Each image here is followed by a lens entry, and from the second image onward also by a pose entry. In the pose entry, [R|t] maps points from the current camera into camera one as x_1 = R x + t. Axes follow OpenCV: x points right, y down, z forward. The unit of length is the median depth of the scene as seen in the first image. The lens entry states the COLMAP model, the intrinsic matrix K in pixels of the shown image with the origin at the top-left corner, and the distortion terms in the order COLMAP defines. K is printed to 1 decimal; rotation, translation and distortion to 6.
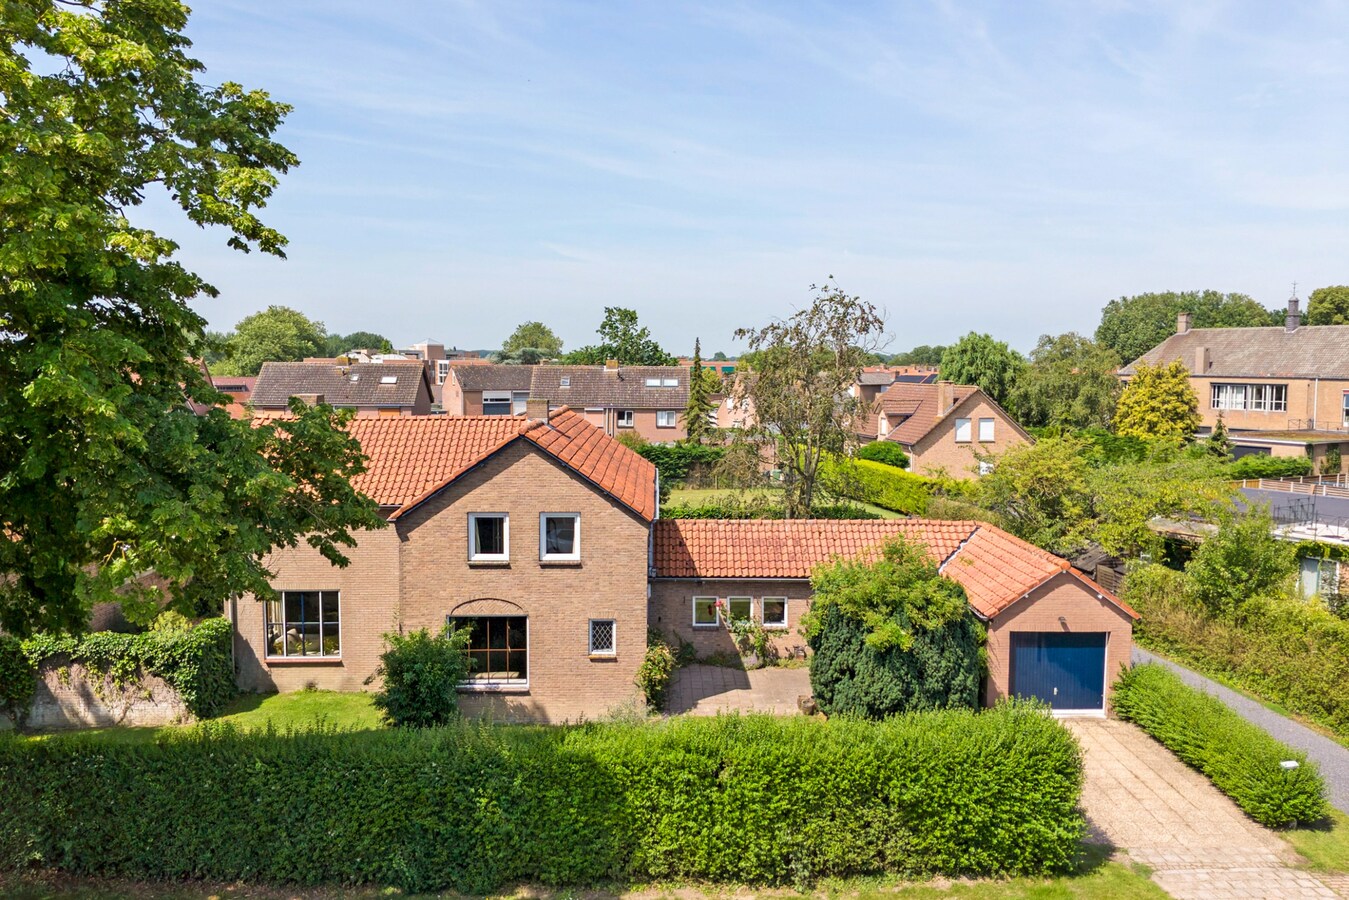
lens RADIAL K [[1047.1, 0, 680.2], [0, 1047.1, 439.5], [0, 0, 1]] dist [0.063979, -0.112538]
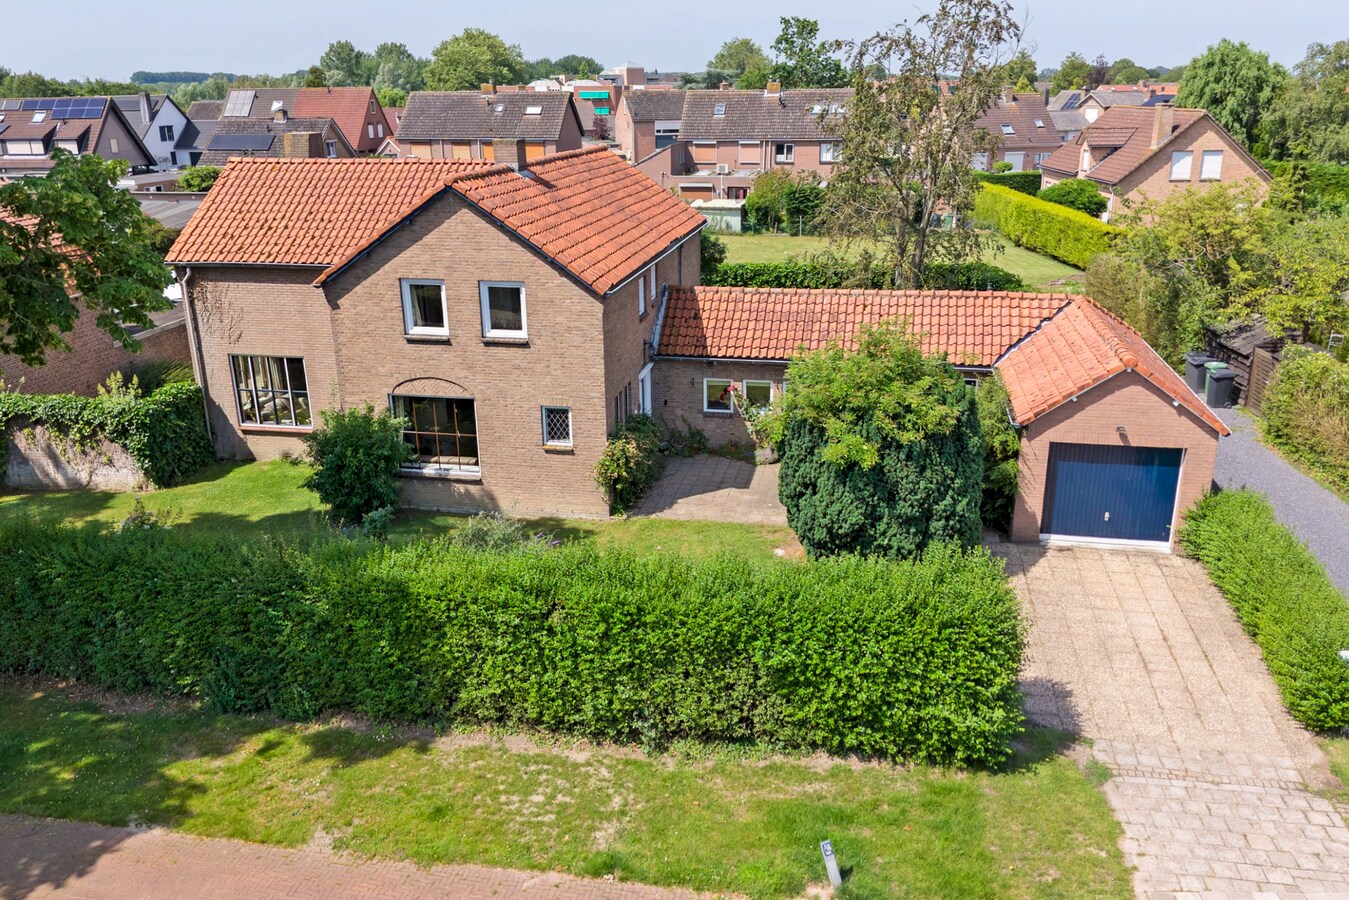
lens RADIAL K [[1070.4, 0, 677.4], [0, 1070.4, 452.1], [0, 0, 1]] dist [0.086572, -0.156386]
pose [[0.976425, 0.053938, -0.209011, 0.205795], [0.000427, 0.967793, 0.251746, -0.014833], [0.215858, -0.245900, 0.944954, 0.168954]]
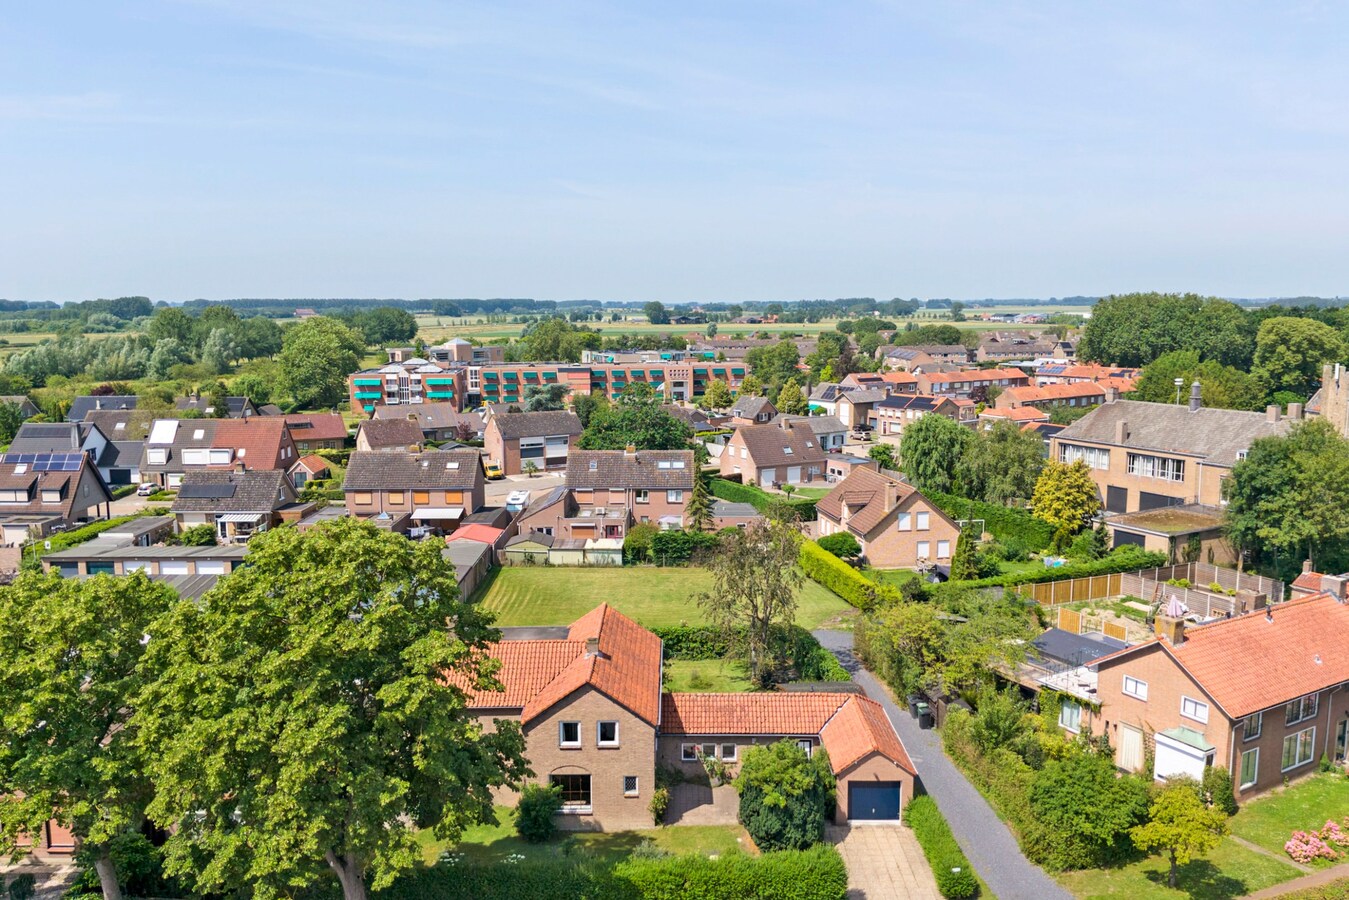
lens RADIAL K [[1070.4, 0, 676.8], [0, 1070.4, 438.4], [0, 0, 1]] dist [0.086572, -0.156386]
pose [[0.999746, -0.008444, -0.020879, 0.052590], [0.009674, 0.998180, 0.059524, -0.532578], [0.020338, -0.059711, 0.998008, -0.868781]]
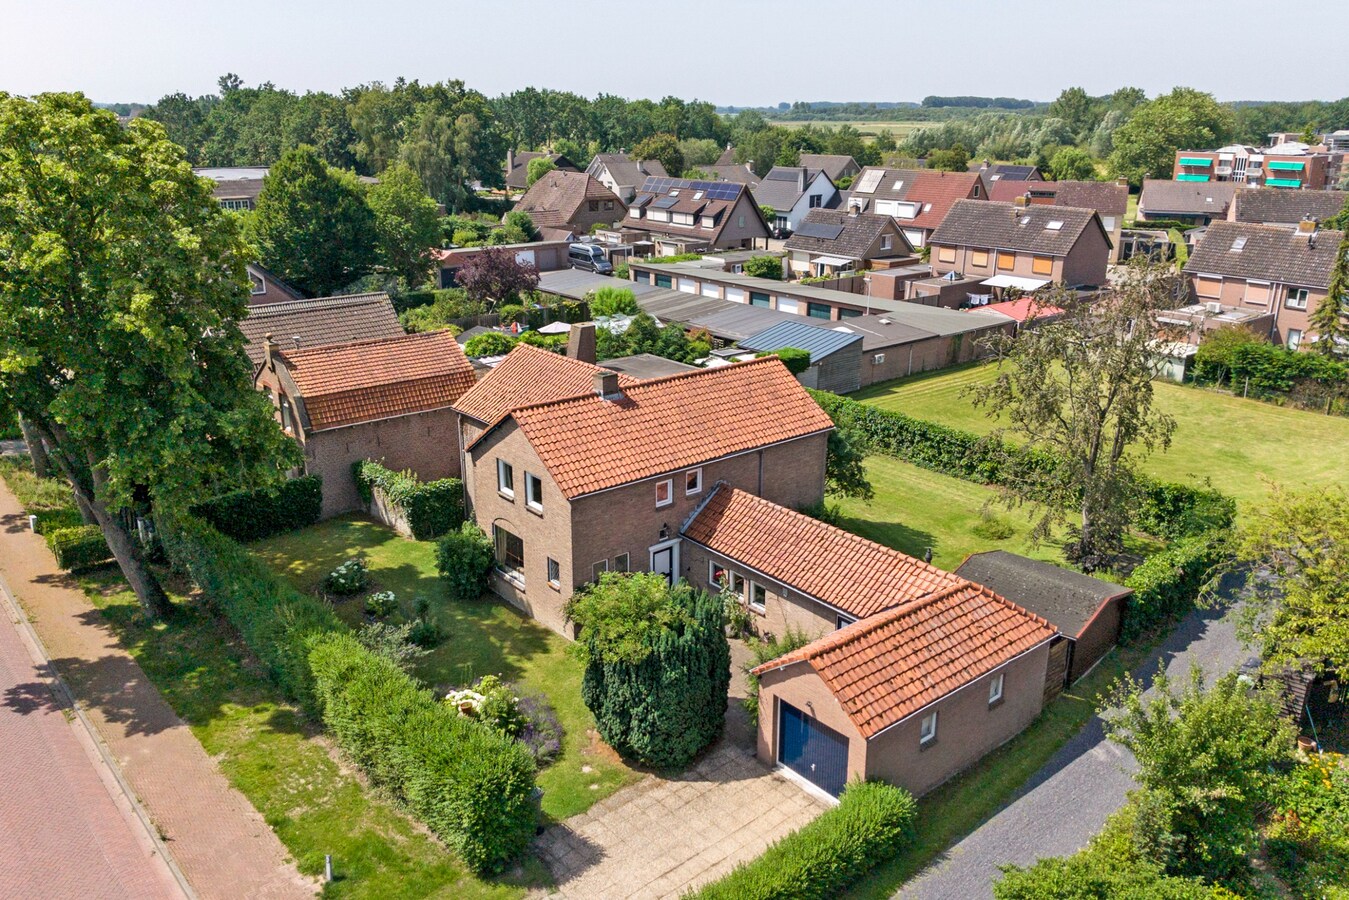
lens RADIAL K [[1070.4, 0, 675.8], [0, 1070.4, 424.1], [0, 0, 1]] dist [0.086572, -0.156386]
pose [[0.624959, 0.217850, -0.749645, 0.964728], [-0.056744, 0.970411, 0.234699, -0.308190], [0.778592, -0.104139, 0.618829, 0.298603]]
